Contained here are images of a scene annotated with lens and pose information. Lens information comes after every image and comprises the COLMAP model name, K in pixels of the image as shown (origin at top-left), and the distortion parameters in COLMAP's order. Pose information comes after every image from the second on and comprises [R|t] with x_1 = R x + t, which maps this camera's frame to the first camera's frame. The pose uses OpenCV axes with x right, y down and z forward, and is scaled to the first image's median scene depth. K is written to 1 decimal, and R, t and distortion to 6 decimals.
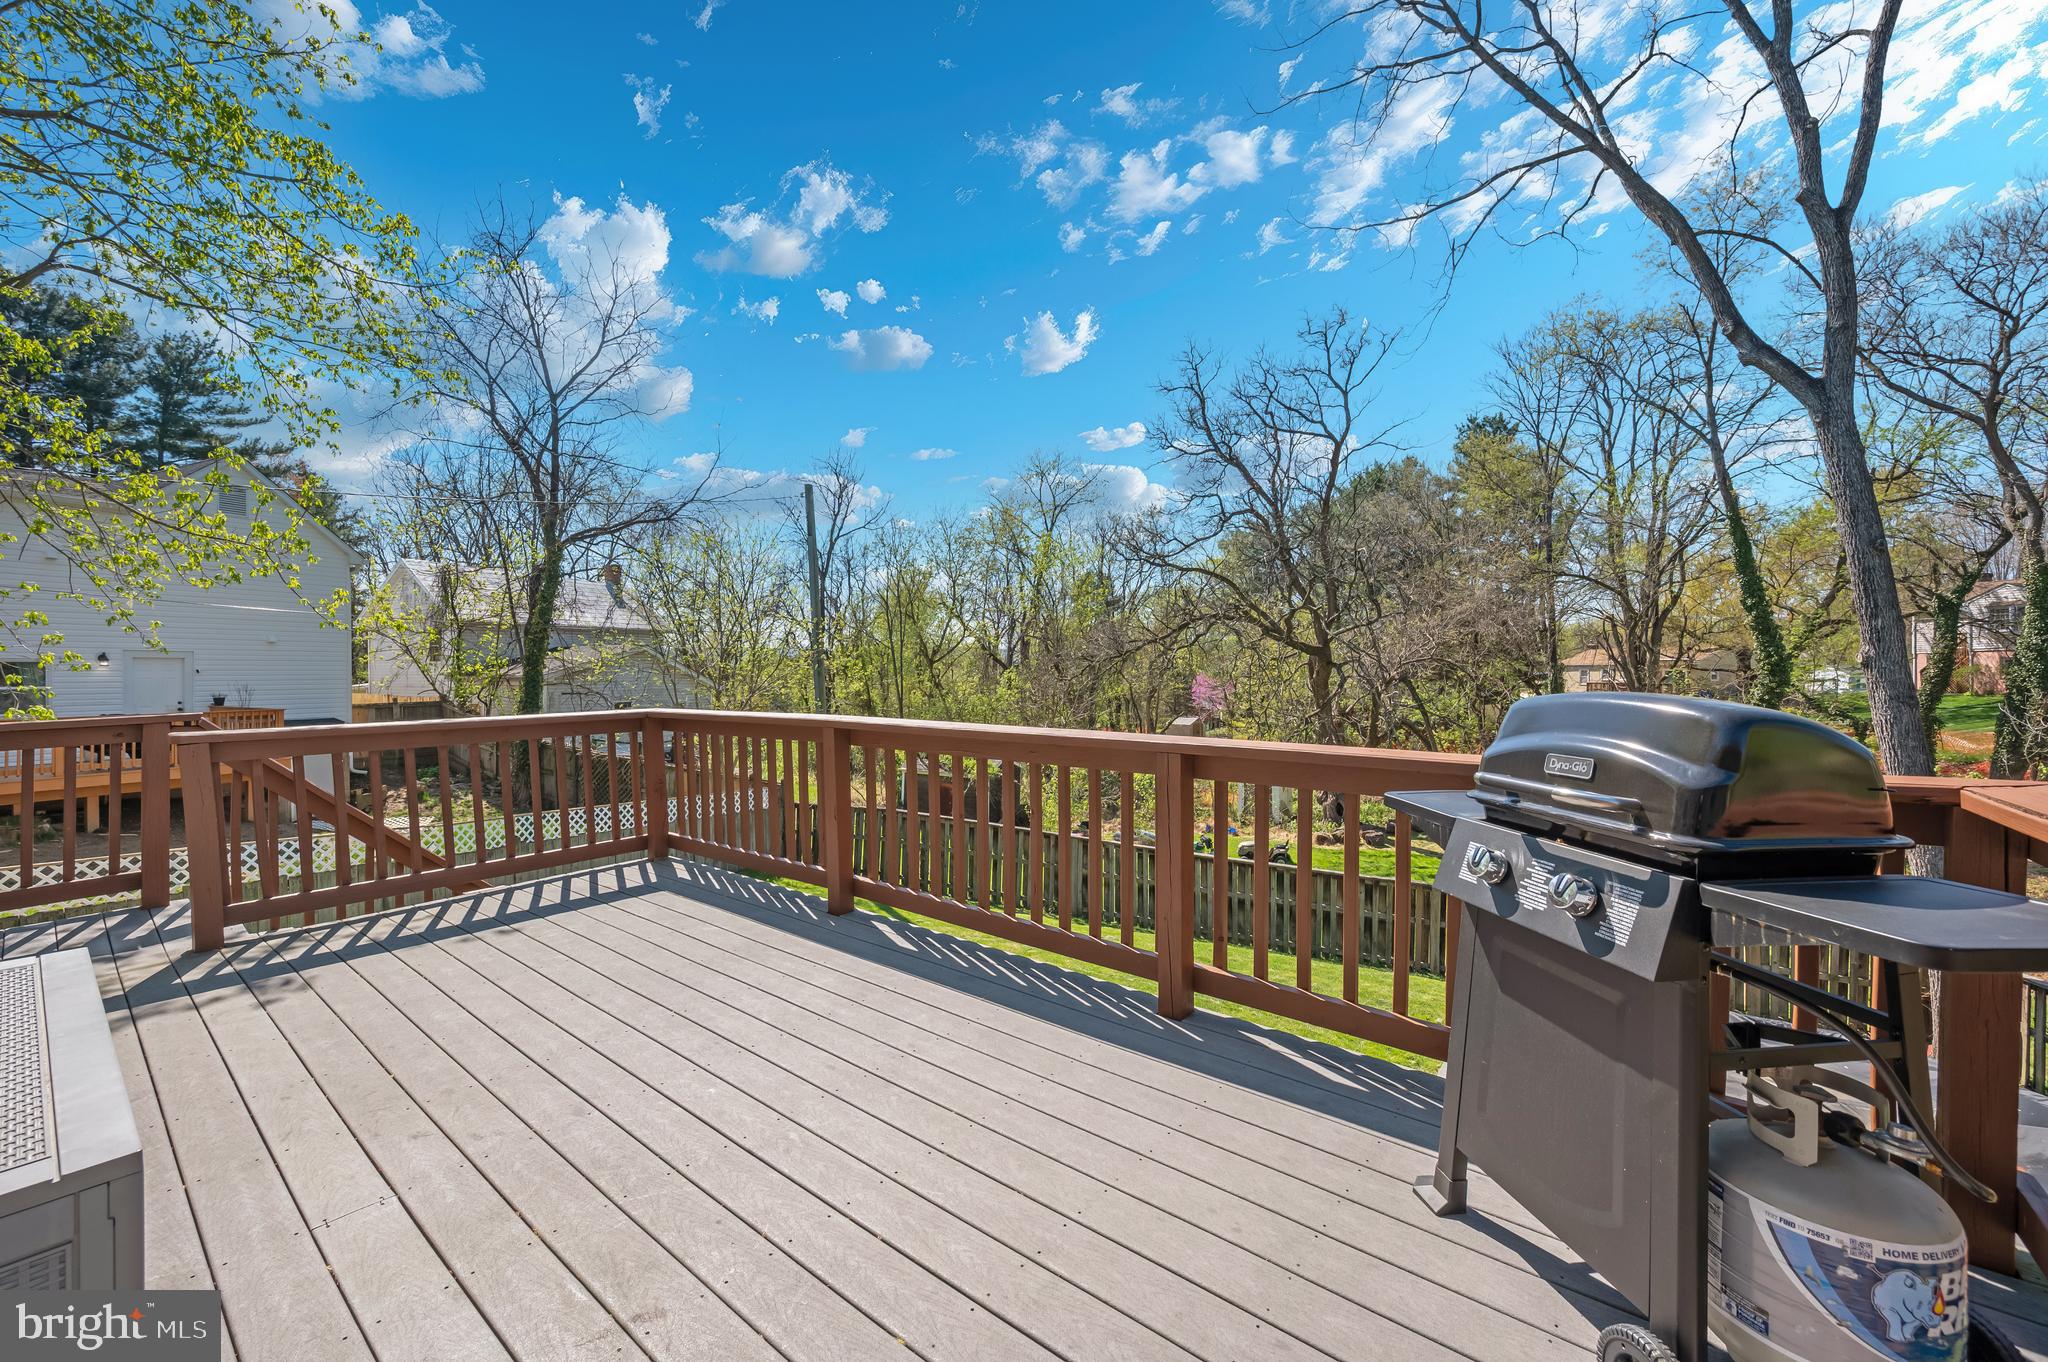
lens RADIAL K [[804.4, 0, 1024.3], [0, 804.4, 676.1], [0, 0, 1]] dist [-0.004898, 0.001102]
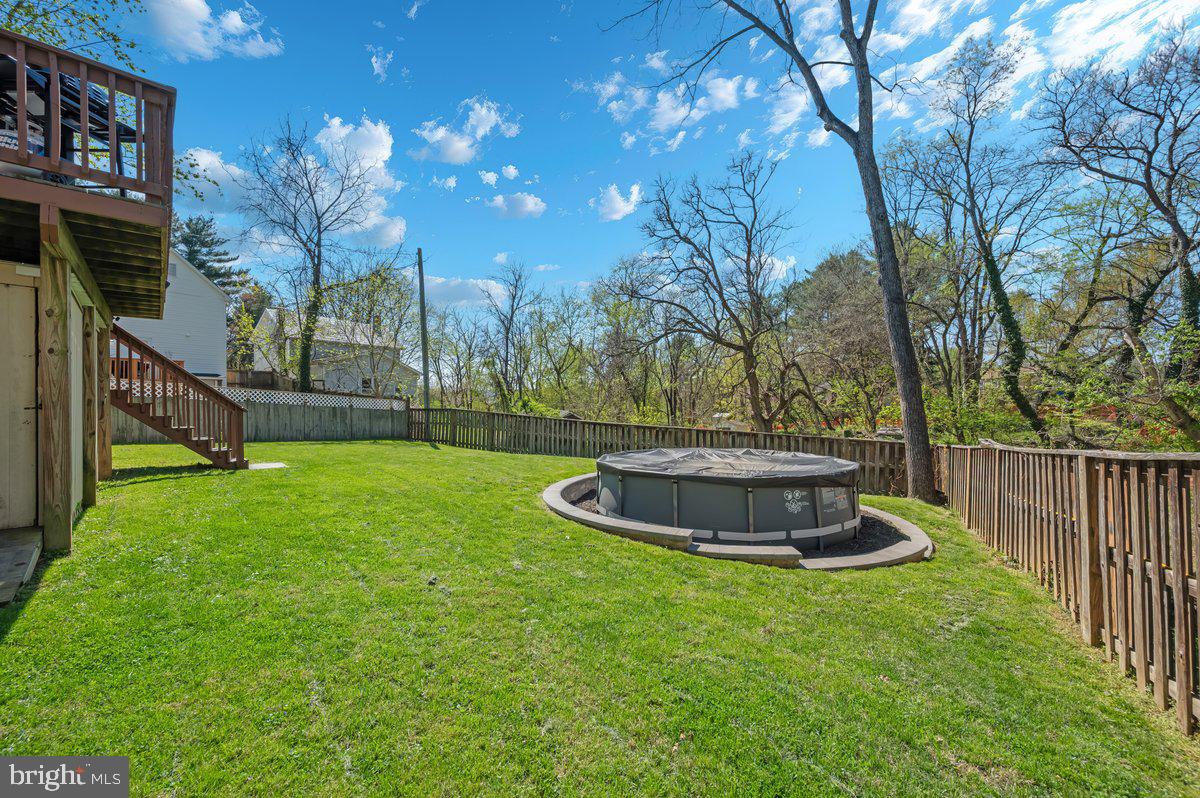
lens RADIAL K [[470.4, 0, 598.9], [0, 470.4, 402.0], [0, 0, 1]] dist [-0.002327, -0.000112]
pose [[0.989987, -0.004434, -0.141090, 0.216710], [0.003026, 0.999943, -0.010193, 0.101127], [0.141127, 0.009664, 0.989944, -0.056502]]
